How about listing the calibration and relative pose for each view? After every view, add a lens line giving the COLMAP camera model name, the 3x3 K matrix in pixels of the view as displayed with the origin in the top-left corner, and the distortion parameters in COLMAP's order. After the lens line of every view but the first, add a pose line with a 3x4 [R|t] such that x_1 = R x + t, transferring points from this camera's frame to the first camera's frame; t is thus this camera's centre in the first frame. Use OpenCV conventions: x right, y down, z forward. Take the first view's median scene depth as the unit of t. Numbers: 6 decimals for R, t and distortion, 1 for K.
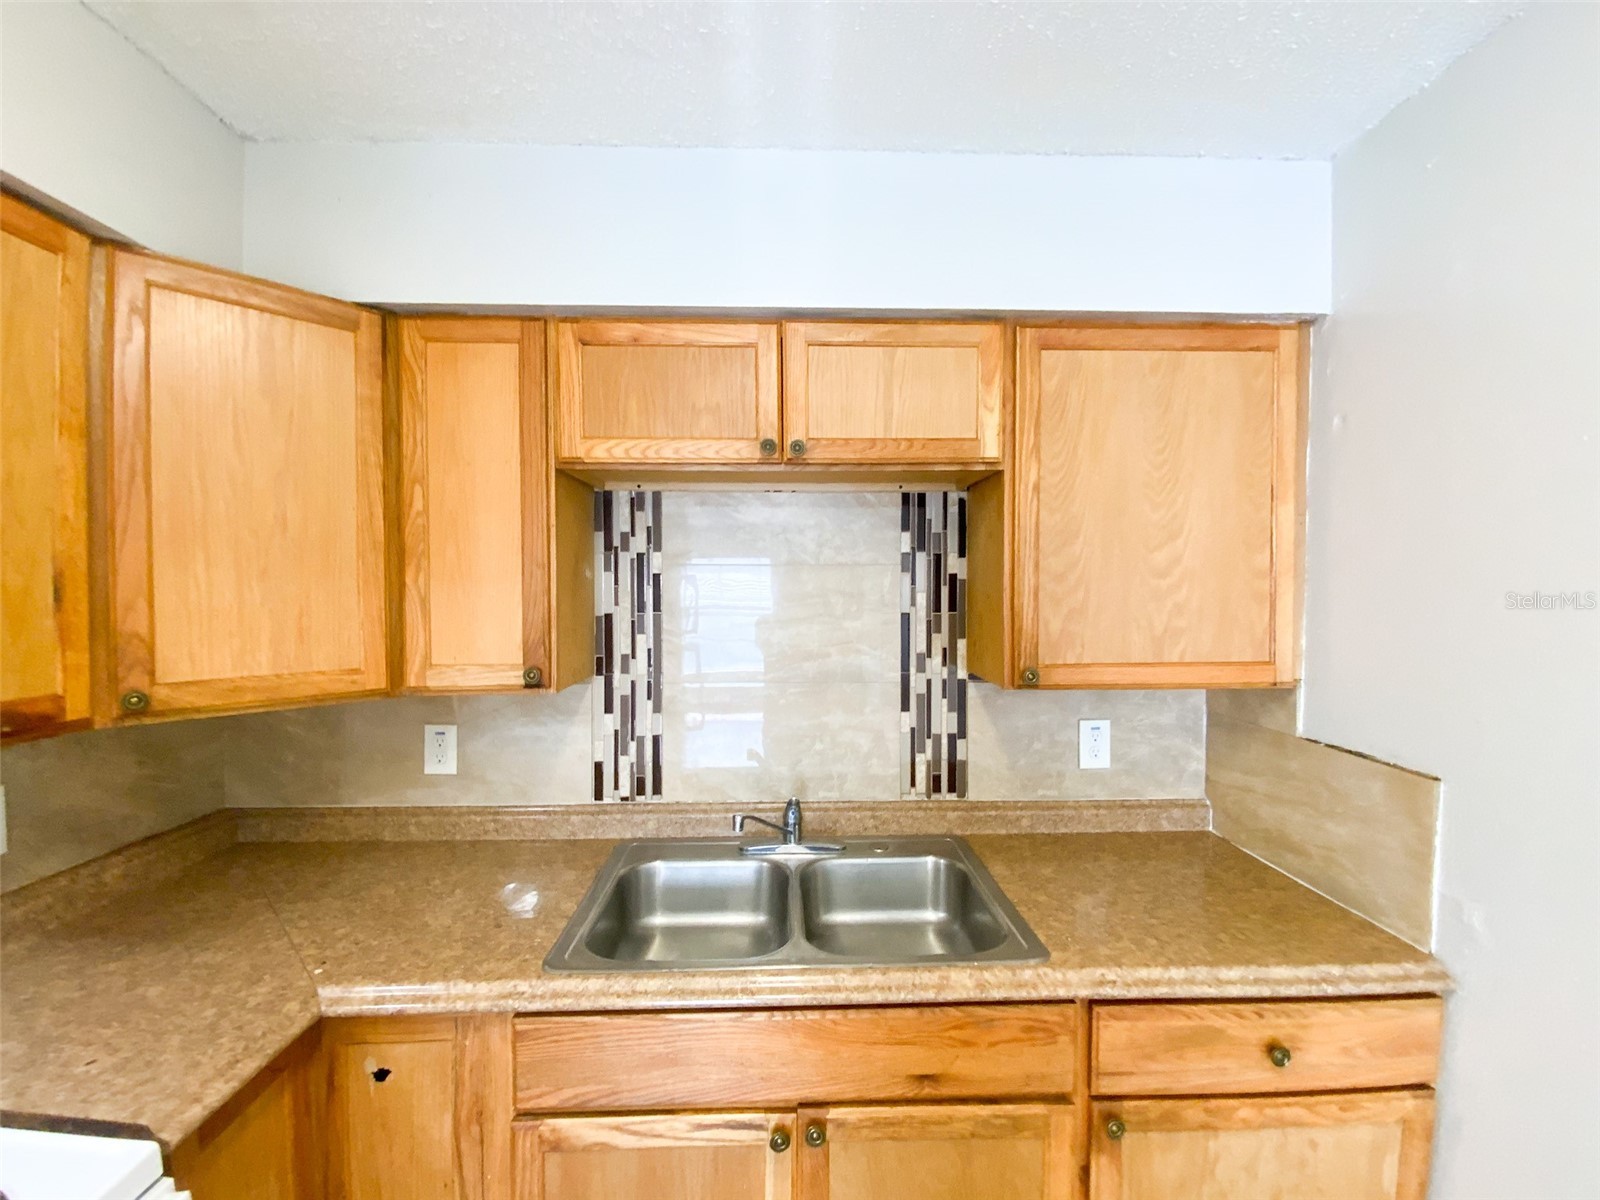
lens RADIAL K [[659.8, 0, 798.3], [0, 659.8, 601.7], [0, 0, 1]] dist [0.035308, -0.025997]
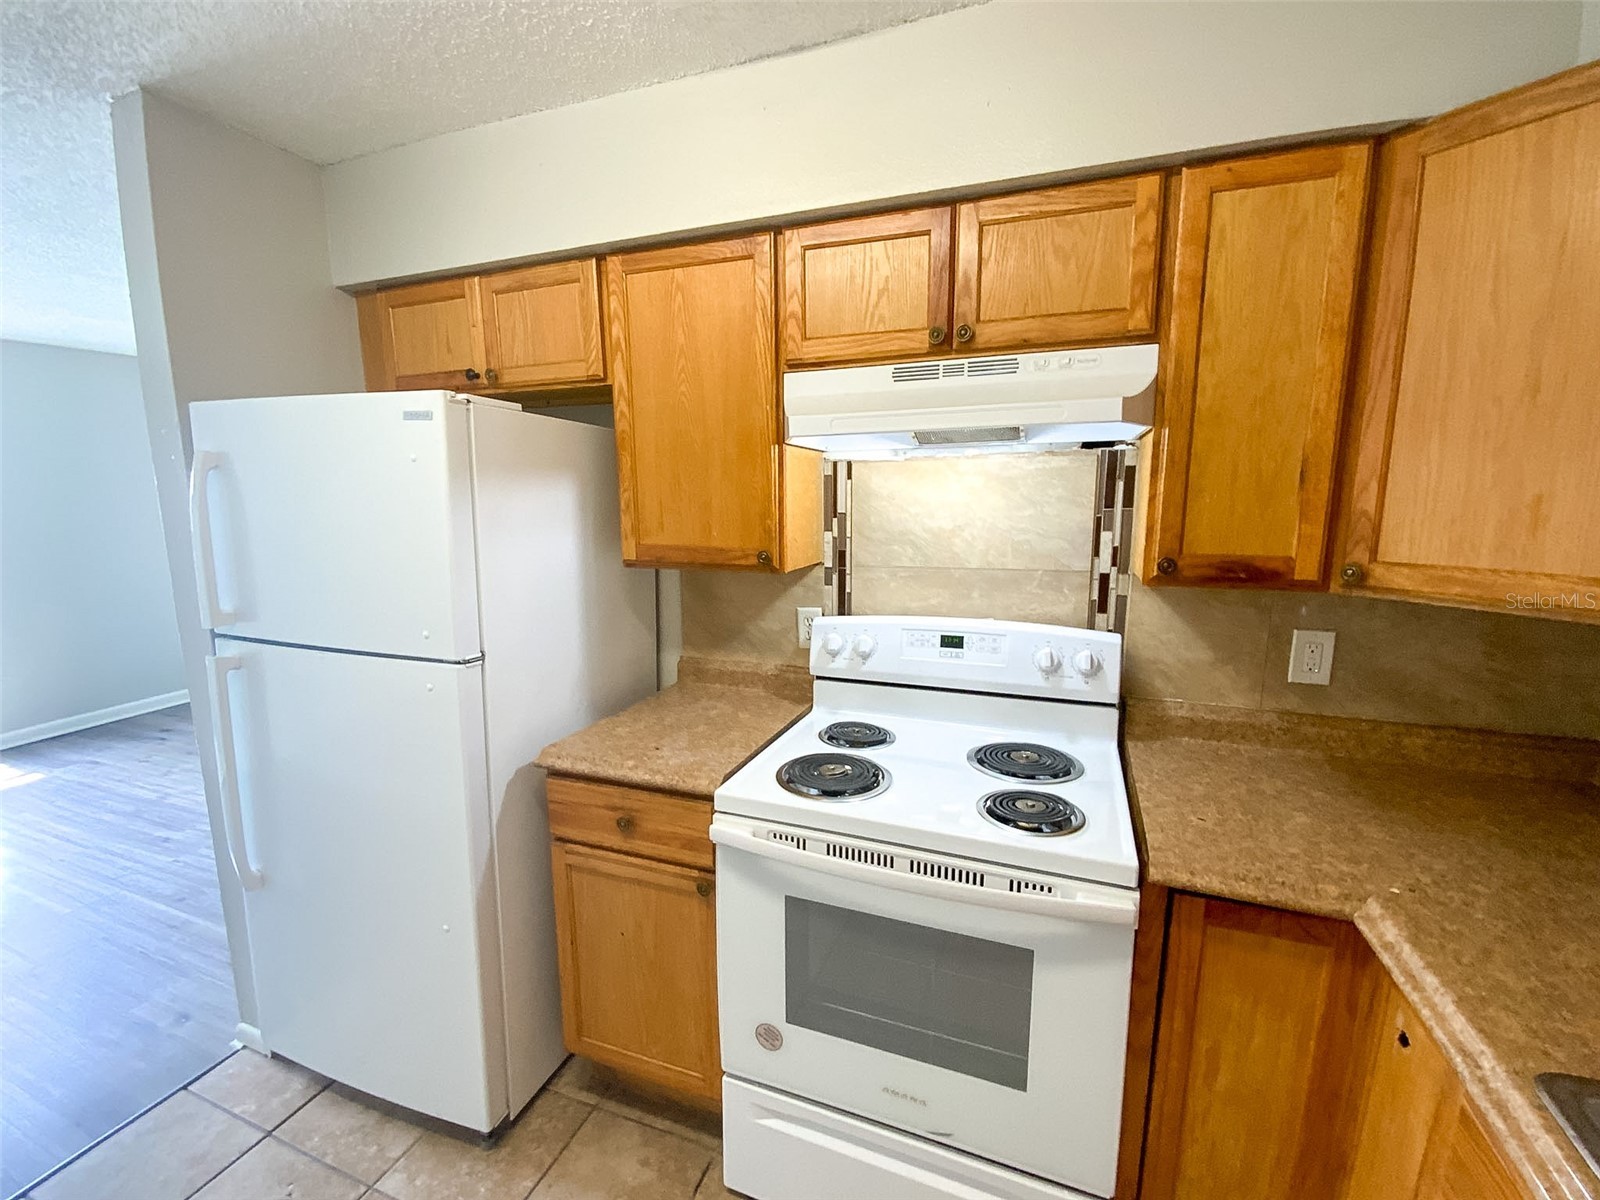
lens RADIAL K [[676.5, 0, 800.0], [0, 676.5, 600.0], [0, 0, 1]] dist [0.019981, -0.017018]
pose [[-0.369459, 0.150960, -0.916903, 0.299027], [-0.013299, 0.985756, 0.167654, 0.011718], [0.929152, 0.074136, -0.362189, 0.434113]]
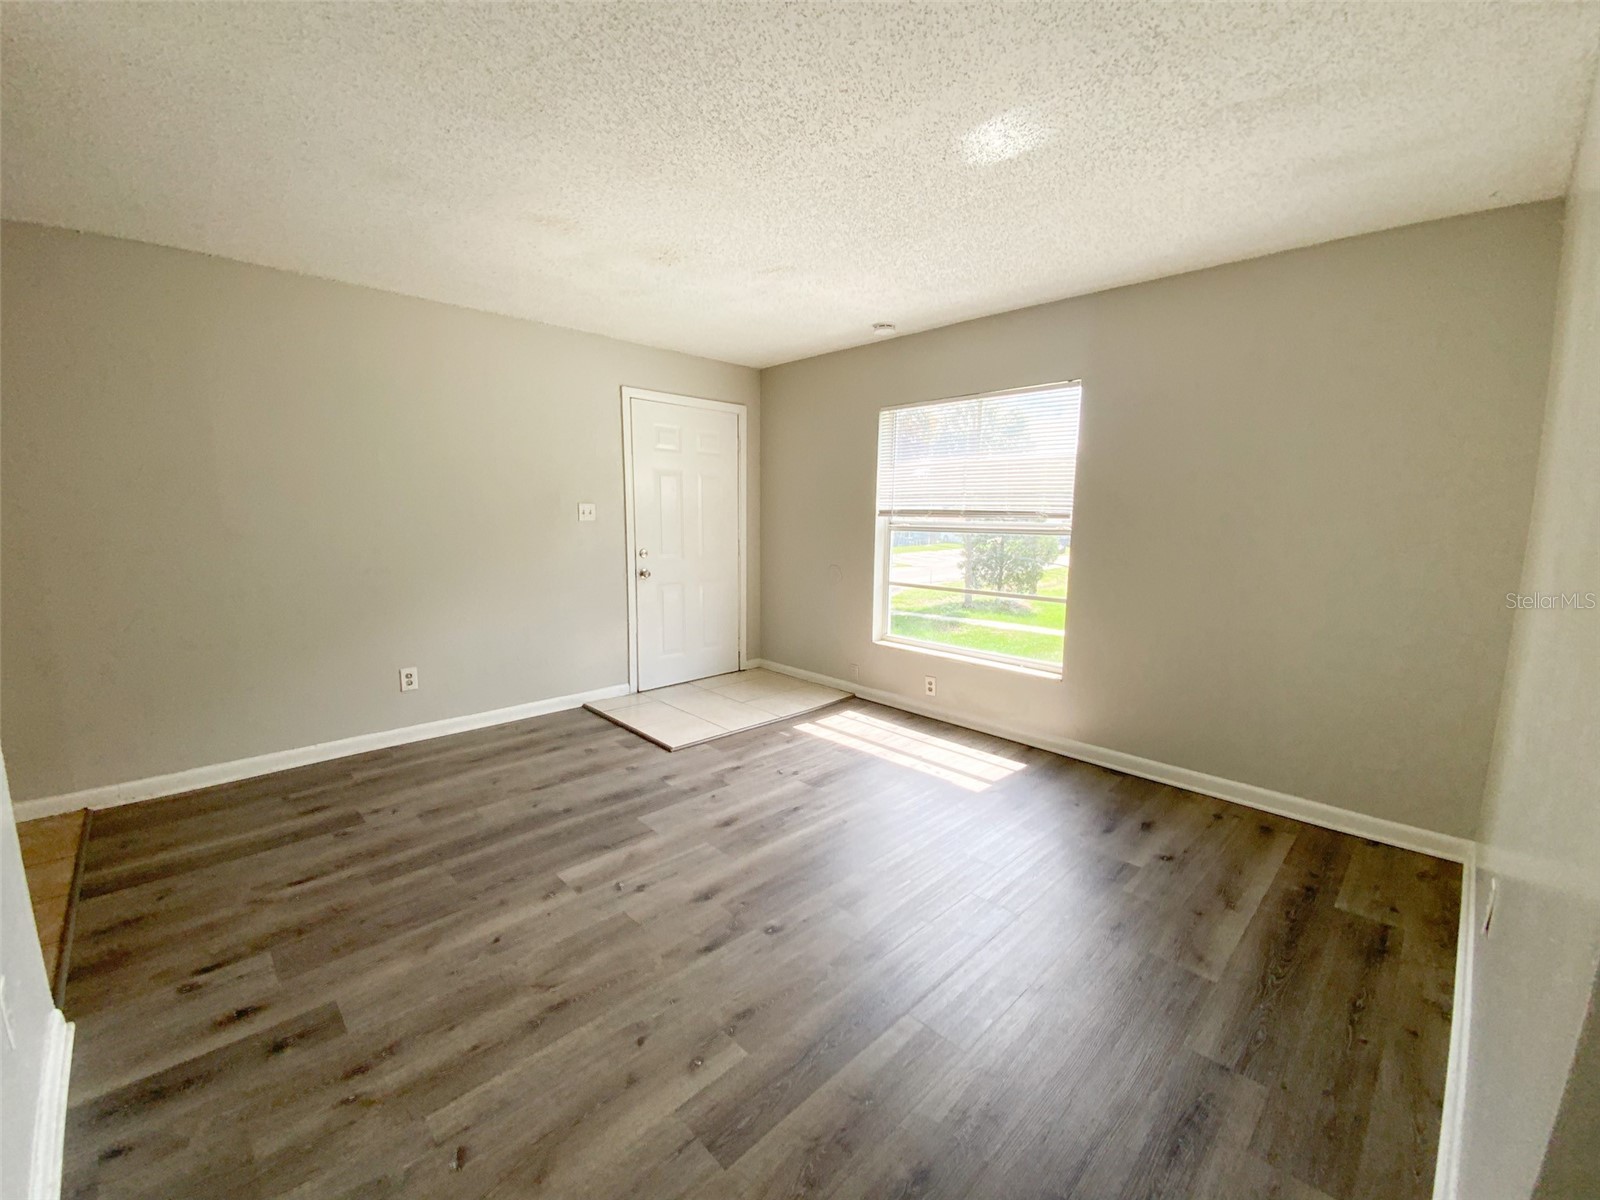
lens RADIAL K [[659.8, 0, 798.3], [0, 659.8, 601.7], [0, 0, 1]] dist [0.035308, -0.025997]
pose [[-0.677358, -0.116206, 0.726417, -2.162920], [0.001182, 0.987272, 0.159037, 0.172764], [-0.735652, 0.108583, -0.668599, -1.367645]]
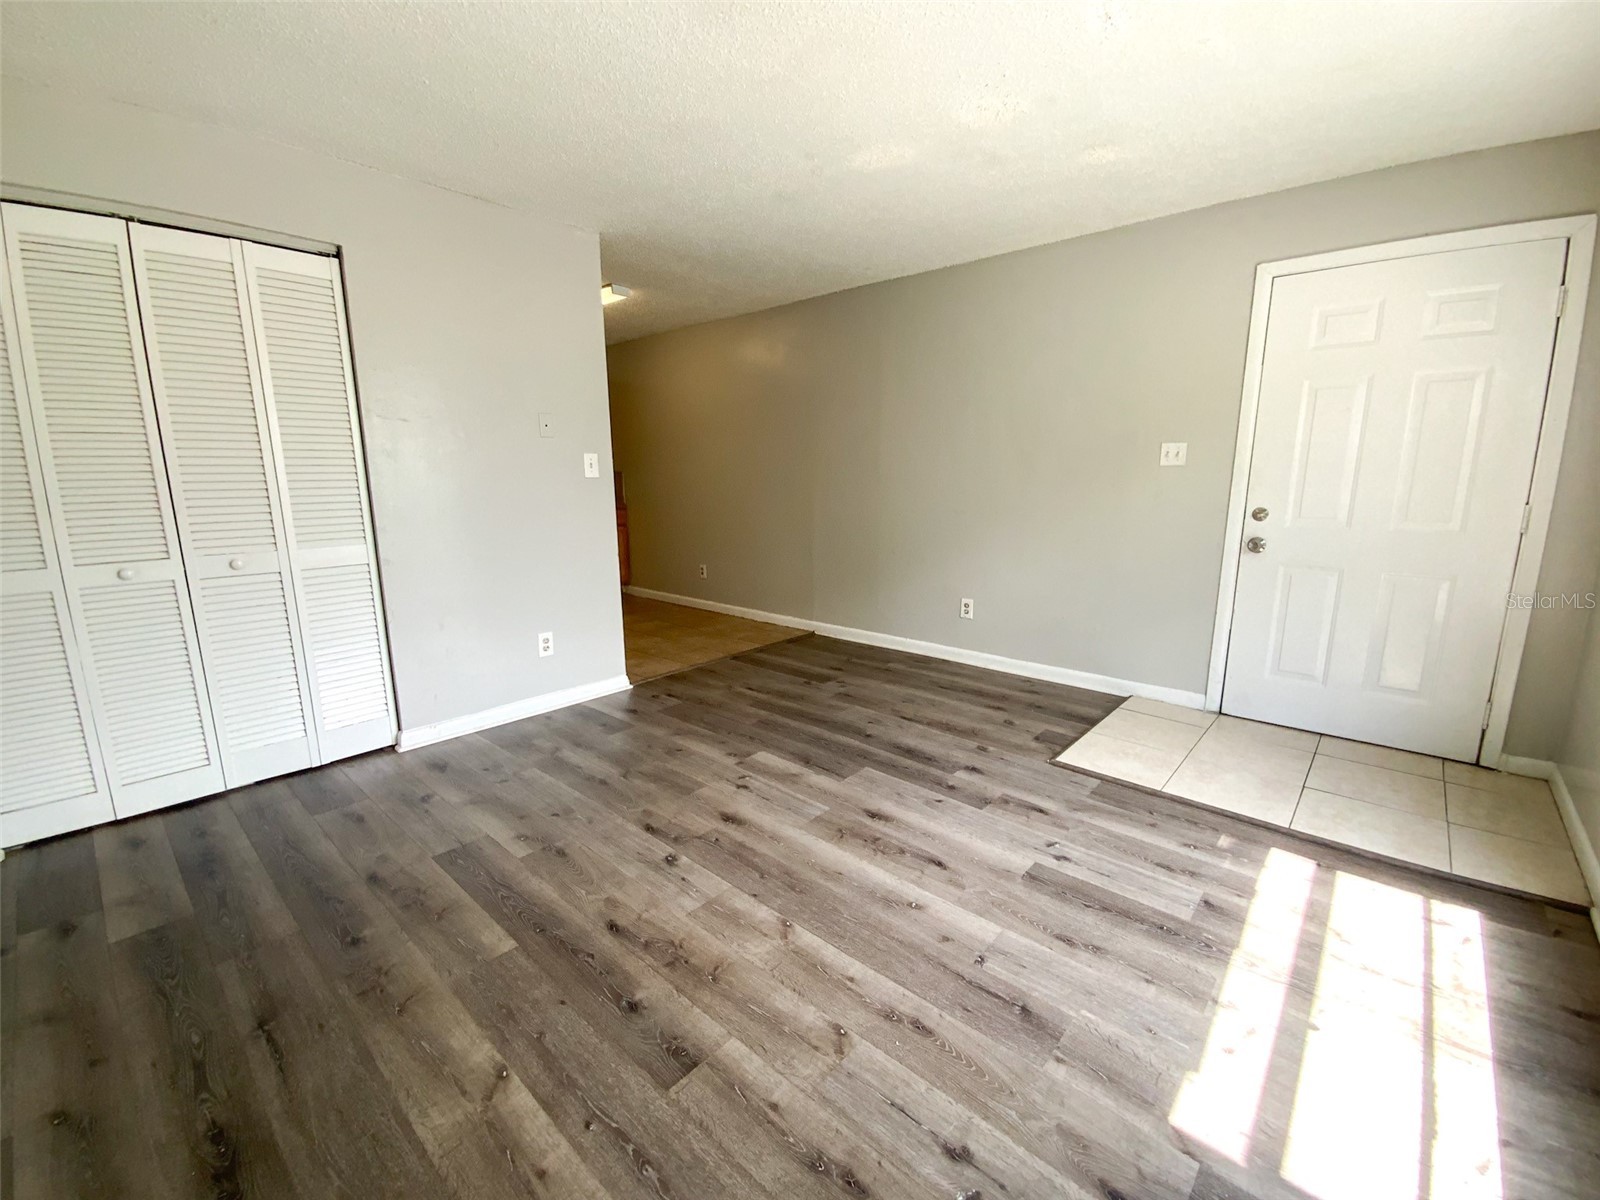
lens RADIAL K [[659.8, 0, 798.3], [0, 659.8, 601.7], [0, 0, 1]] dist [0.035308, -0.025997]
pose [[0.691885, -0.145026, 0.707292, -1.885922], [0.022467, 0.983469, 0.179677, 0.309654], [-0.721658, -0.108425, 0.683706, -3.524686]]
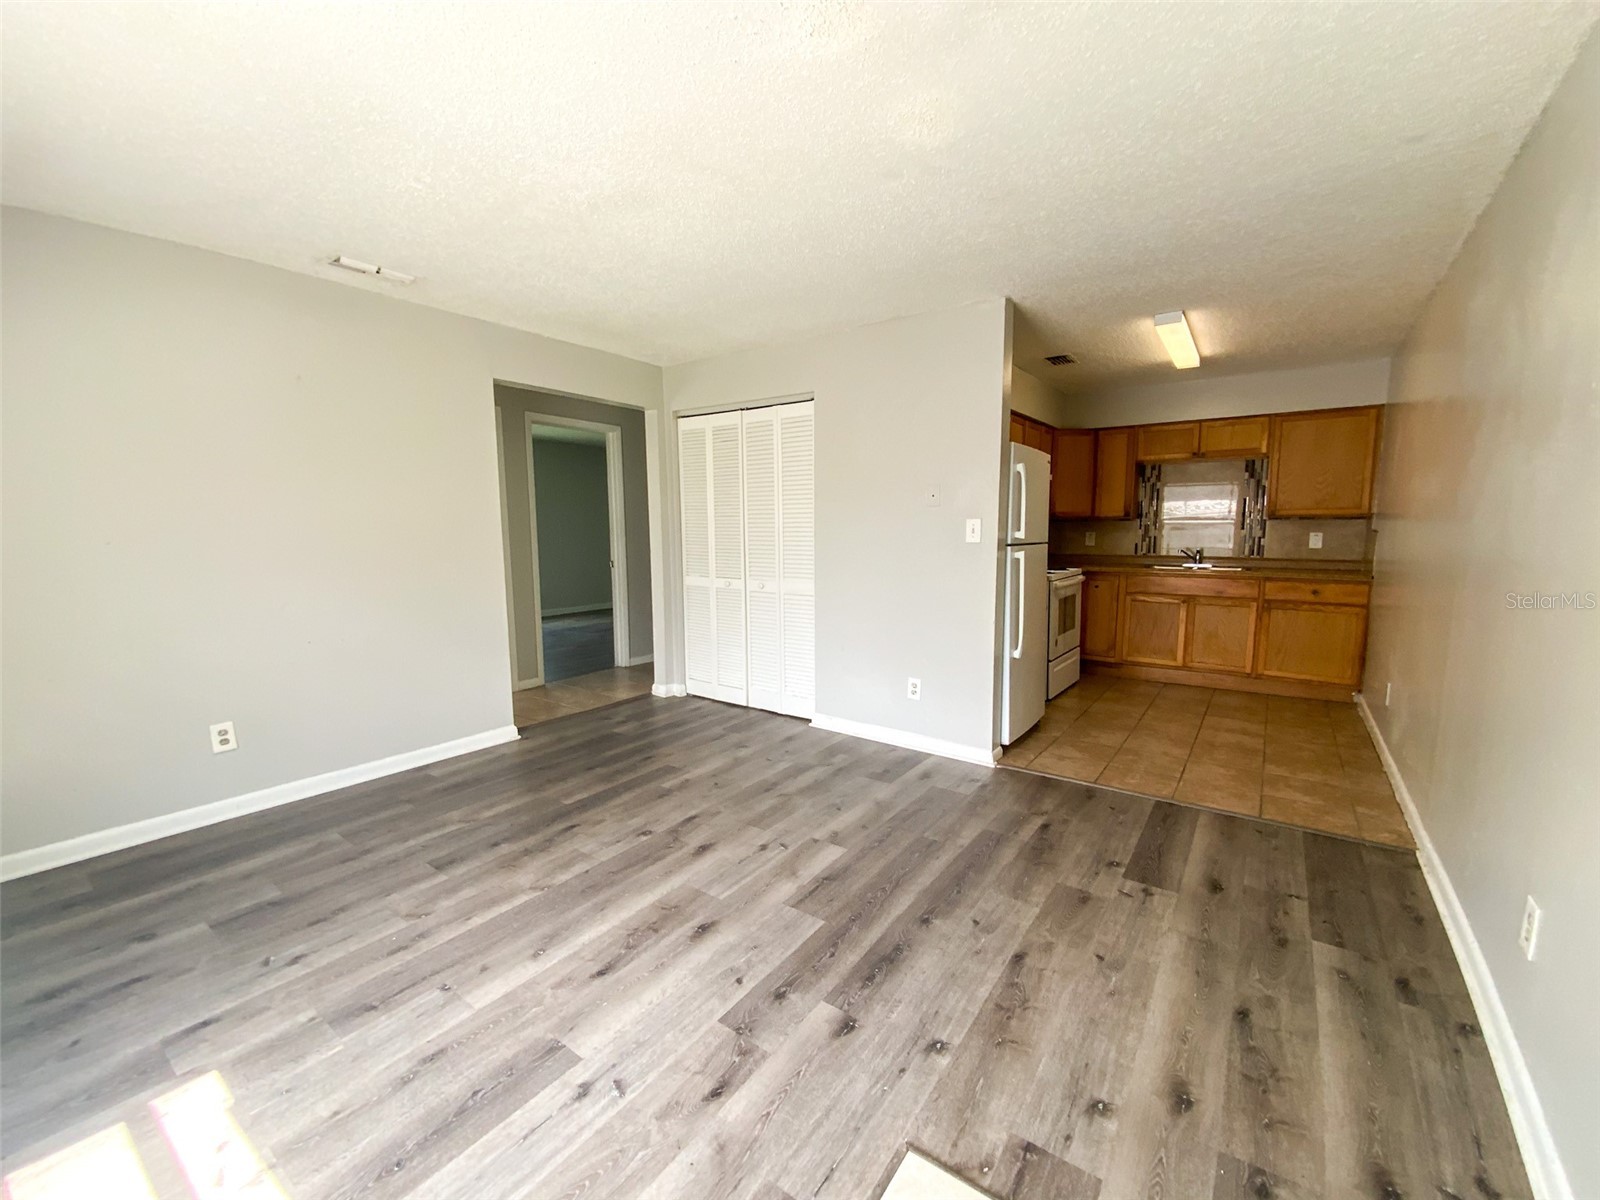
lens RADIAL K [[654.1, 0, 800.0], [0, 654.1, 600.0], [0, 0, 1]] dist [0.002345, 0.000085]
pose [[0.795149, 0.067491, -0.602647, 0.491324], [-0.009233, 0.995020, 0.099250, 0.264168], [0.606344, -0.073354, 0.791812, -3.558060]]
